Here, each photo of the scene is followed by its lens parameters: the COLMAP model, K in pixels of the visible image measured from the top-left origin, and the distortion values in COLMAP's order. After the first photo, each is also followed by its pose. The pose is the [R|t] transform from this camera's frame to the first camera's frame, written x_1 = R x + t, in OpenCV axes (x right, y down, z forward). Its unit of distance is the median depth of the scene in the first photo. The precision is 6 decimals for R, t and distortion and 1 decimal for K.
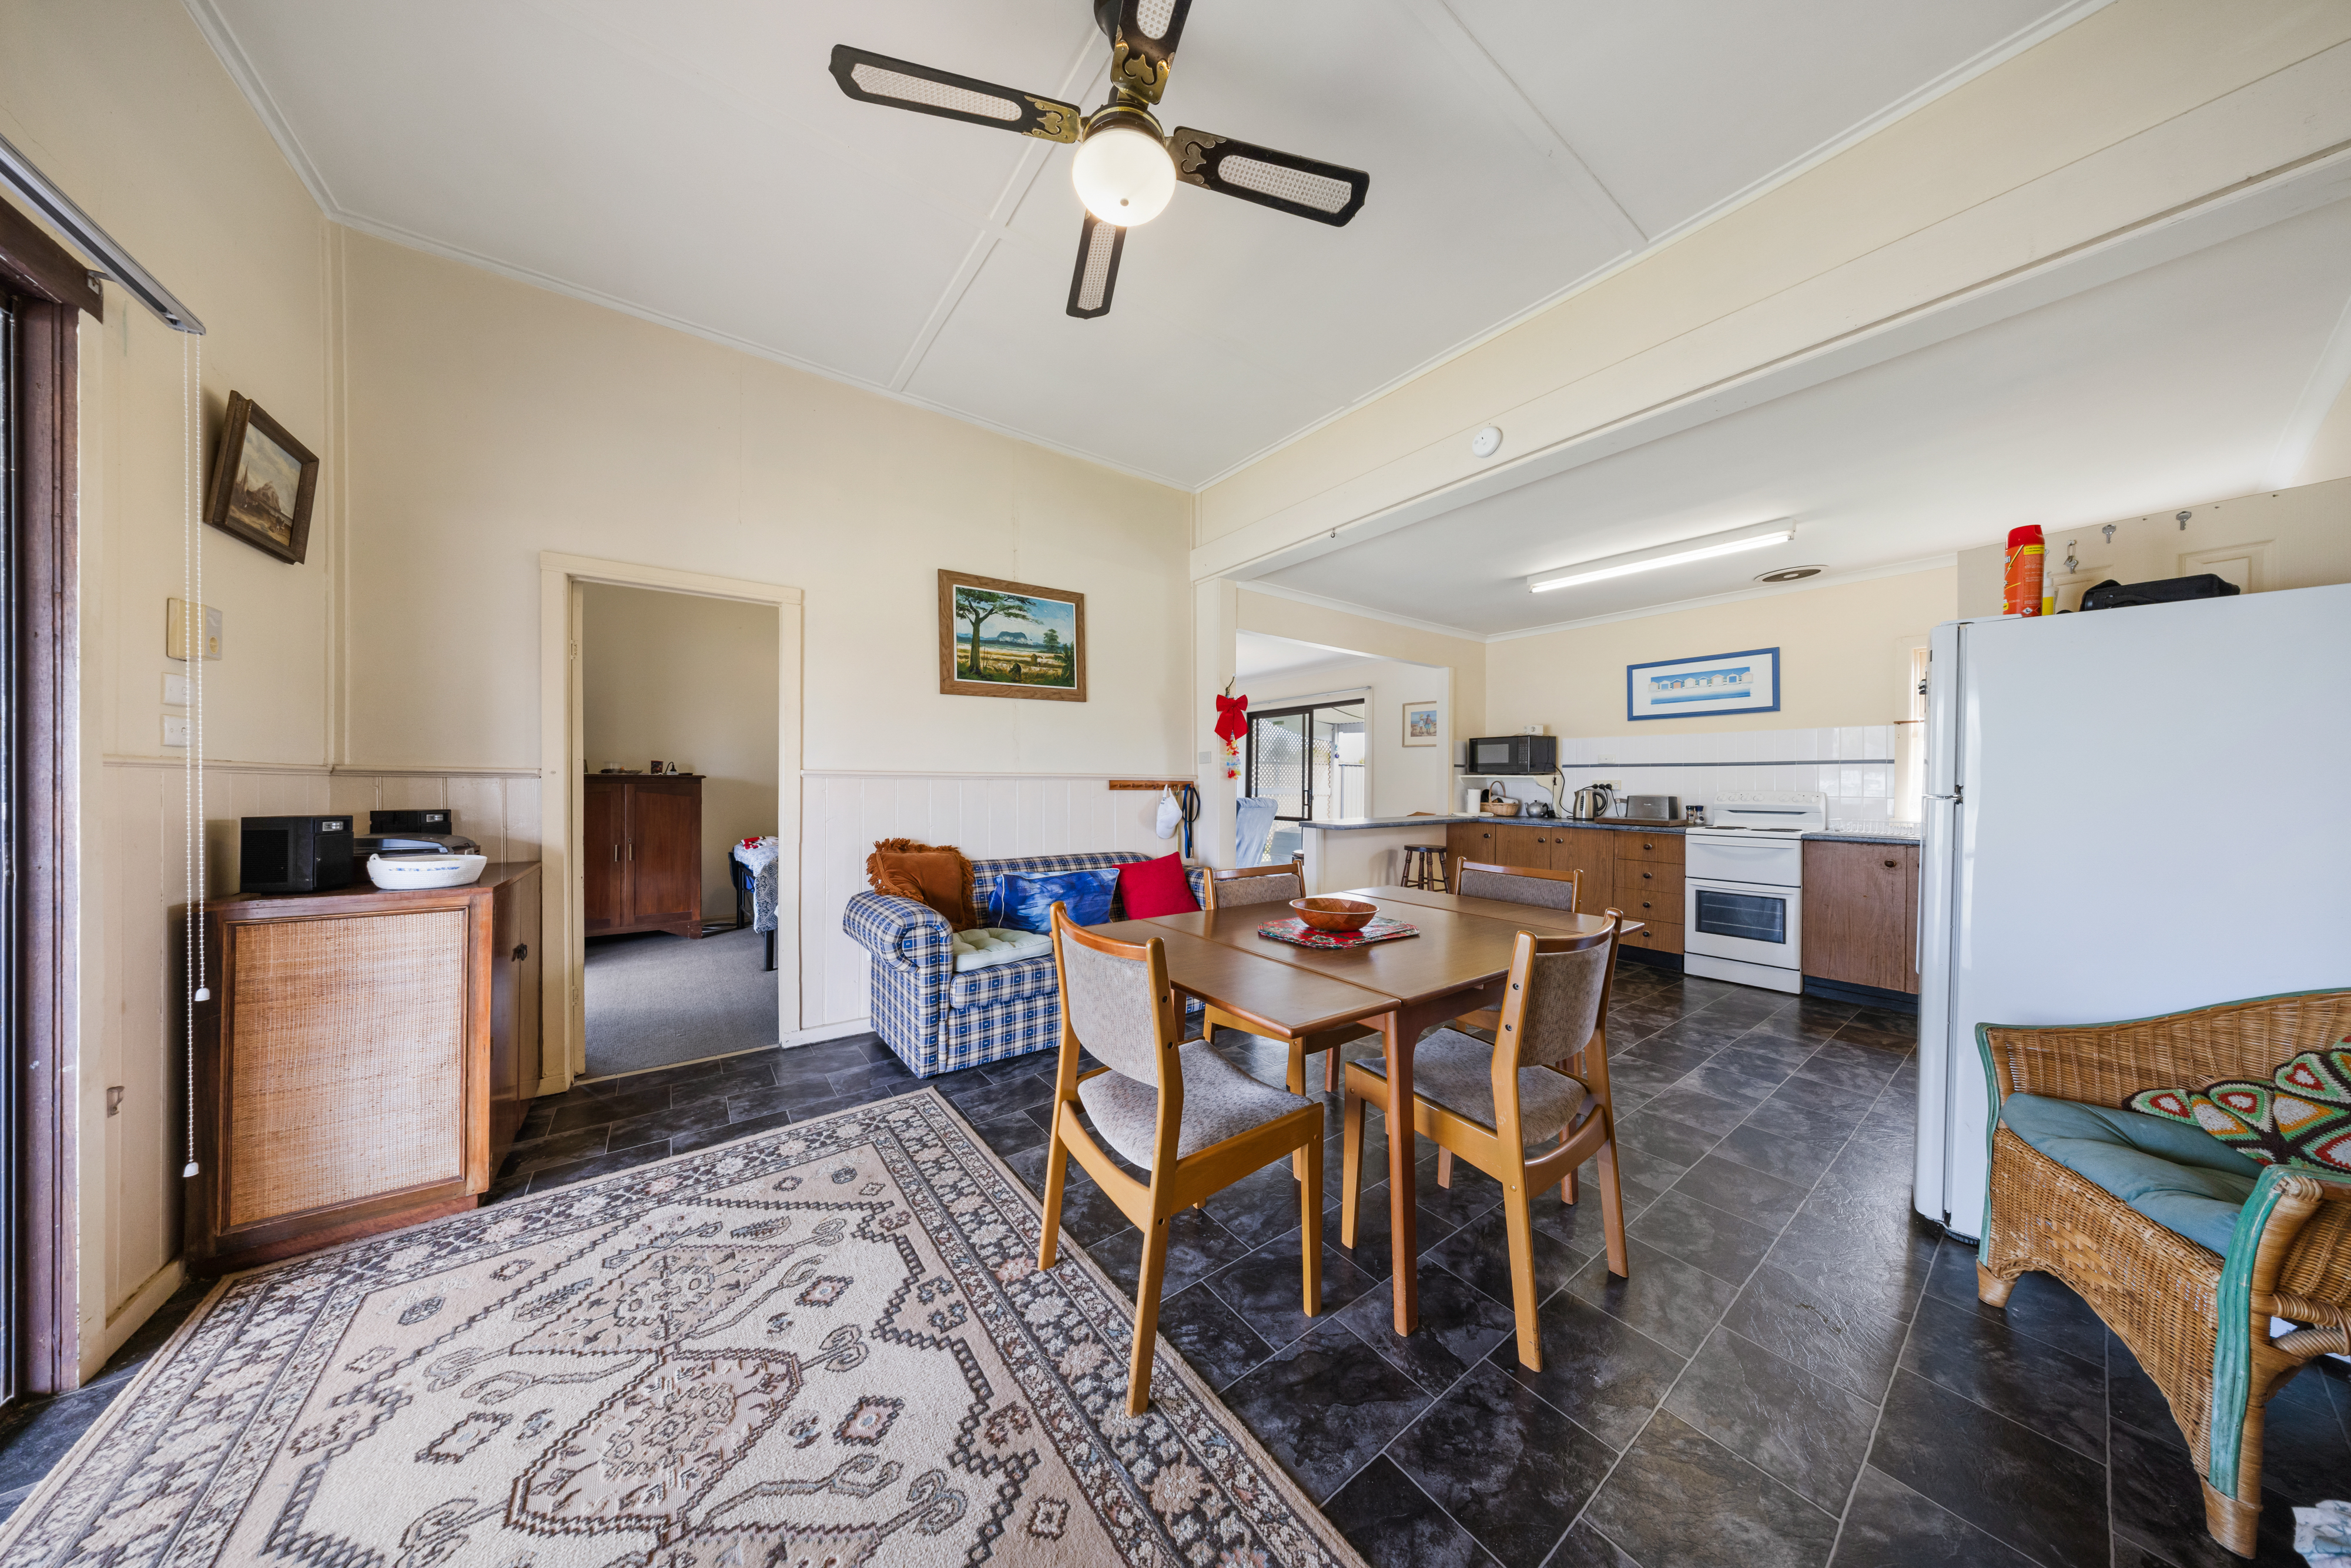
lens RADIAL K [[693.1, 0, 1173.7], [0, 693.1, 790.6], [0, 0, 1]] dist [-0.005529, -0.000095]
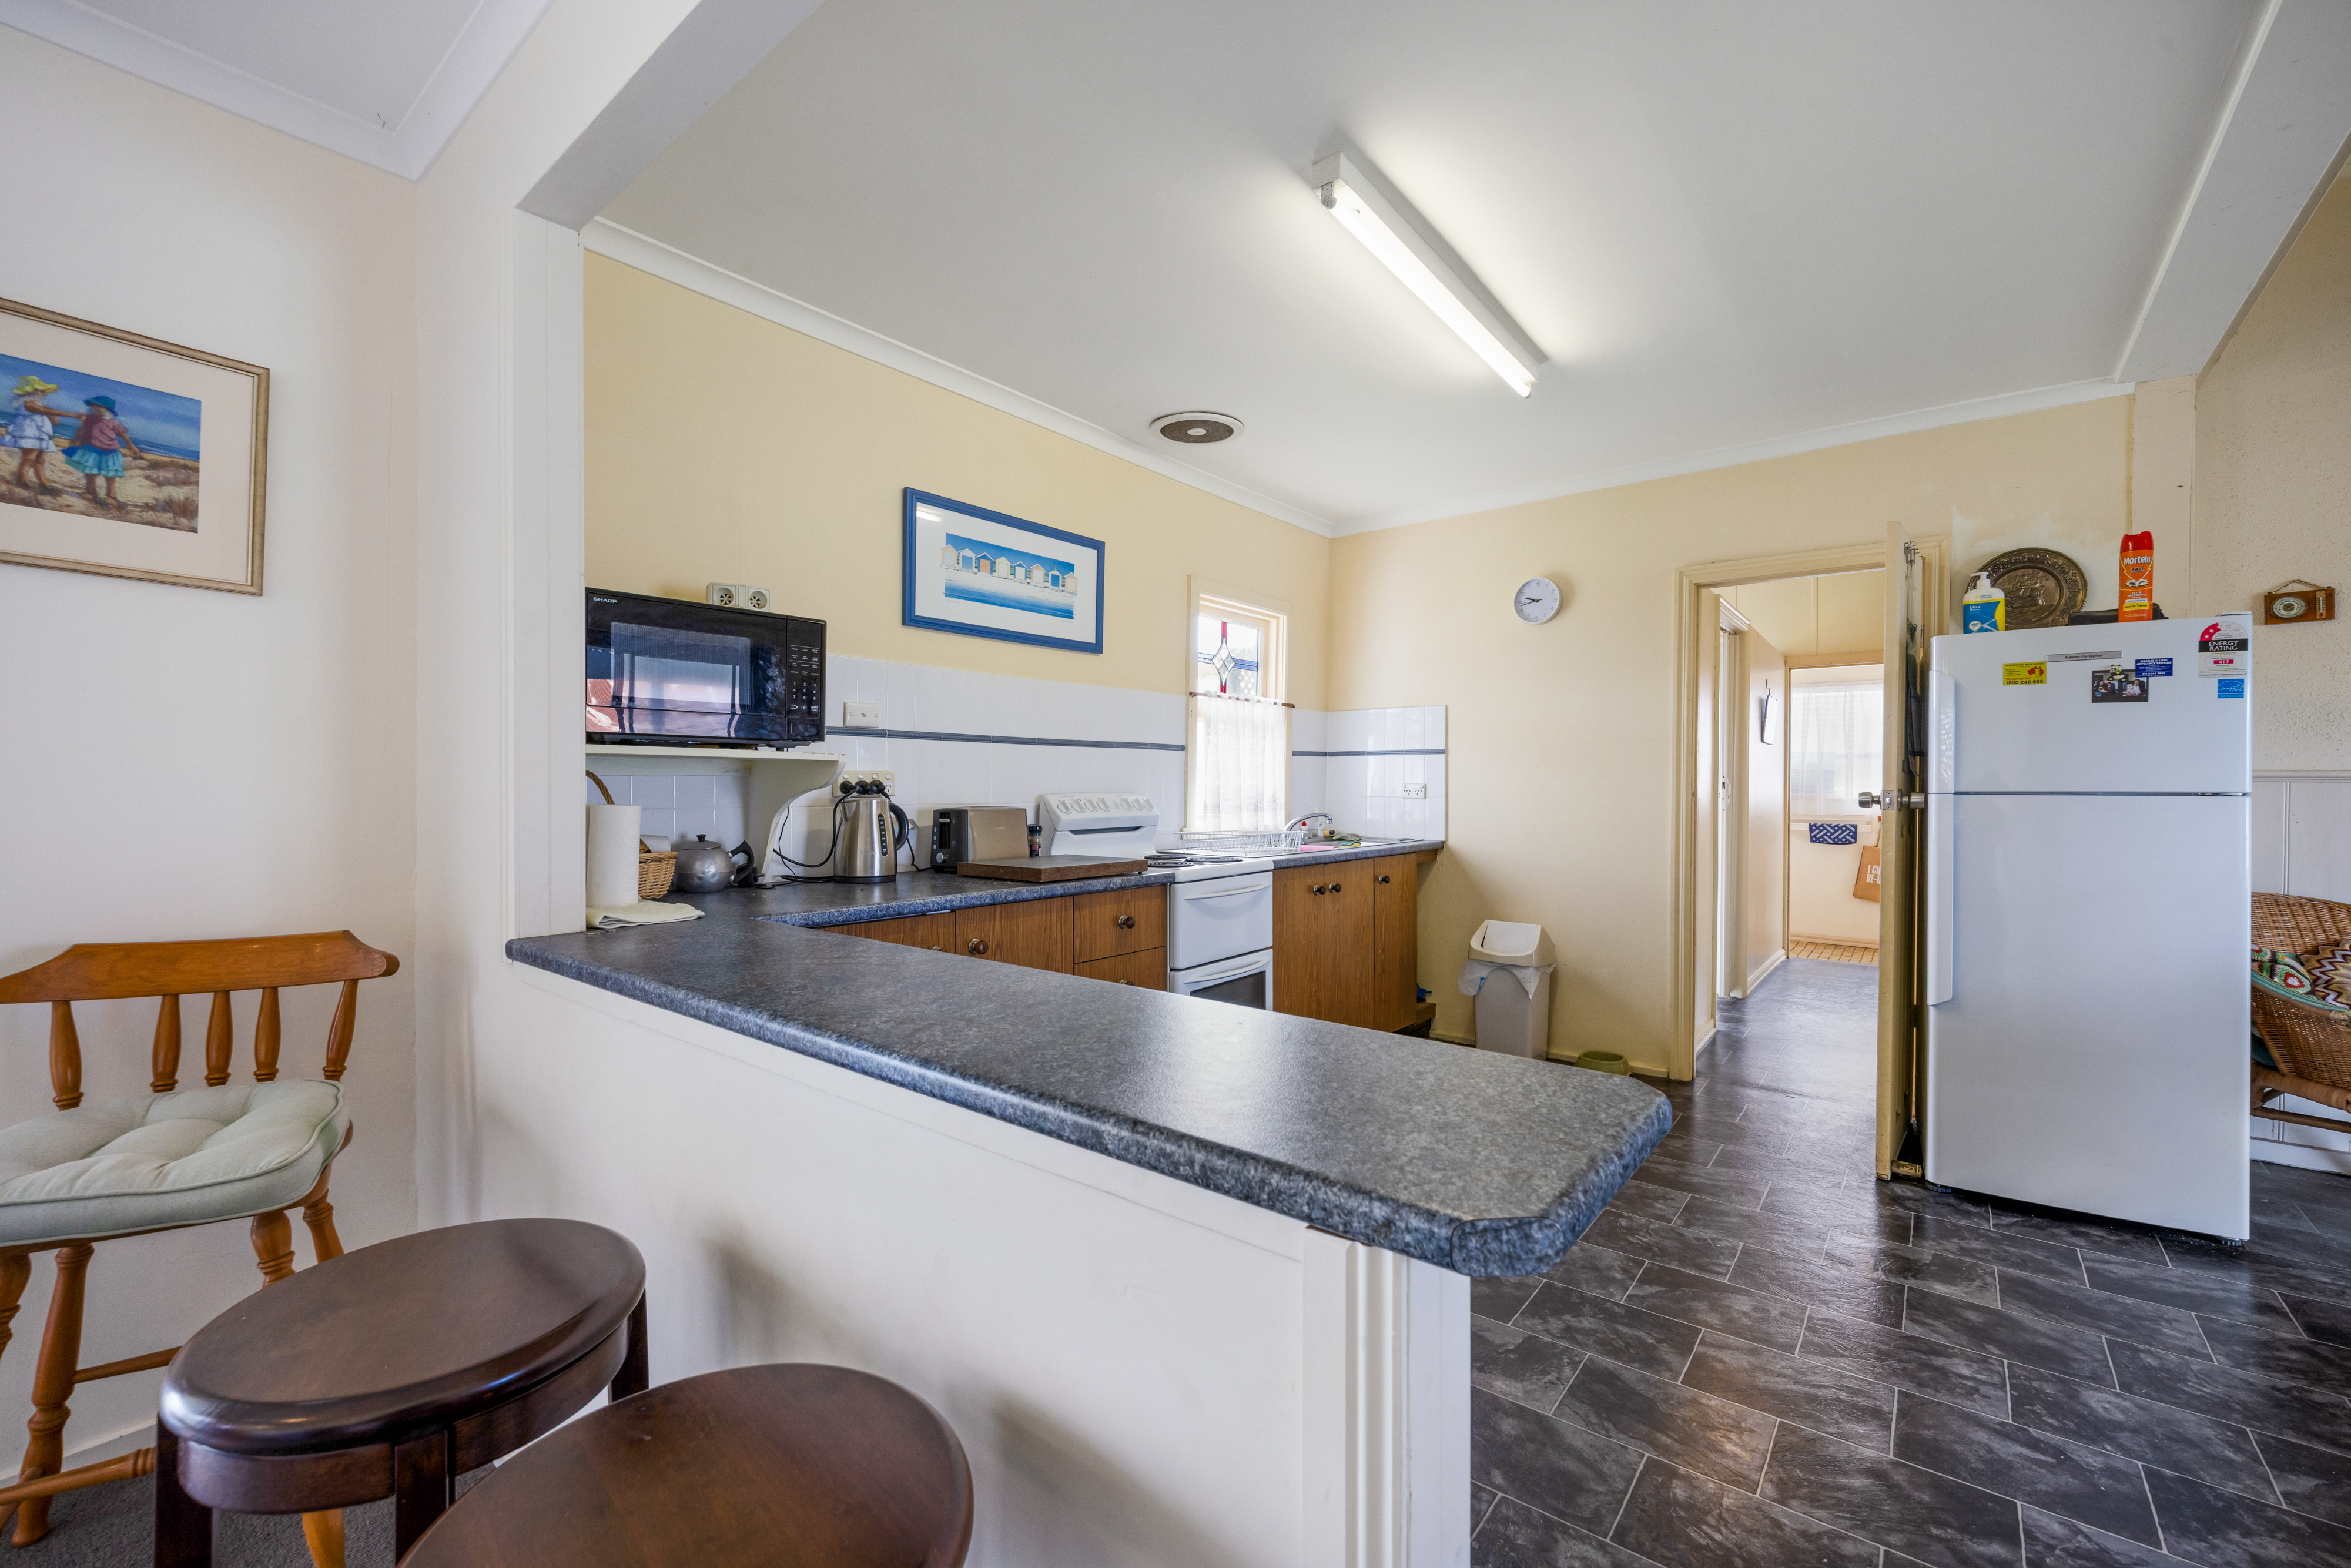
lens RADIAL K [[961.1, 0, 1193.7], [0, 961.1, 789.8], [0, 0, 1]] dist [-0.008266, 0.000071]
pose [[-0.241027, -0.011524, 0.970450, 0.115916], [0.009019, 0.999860, 0.014113, -0.017958], [-0.970477, 0.012154, -0.240889, 1.646243]]
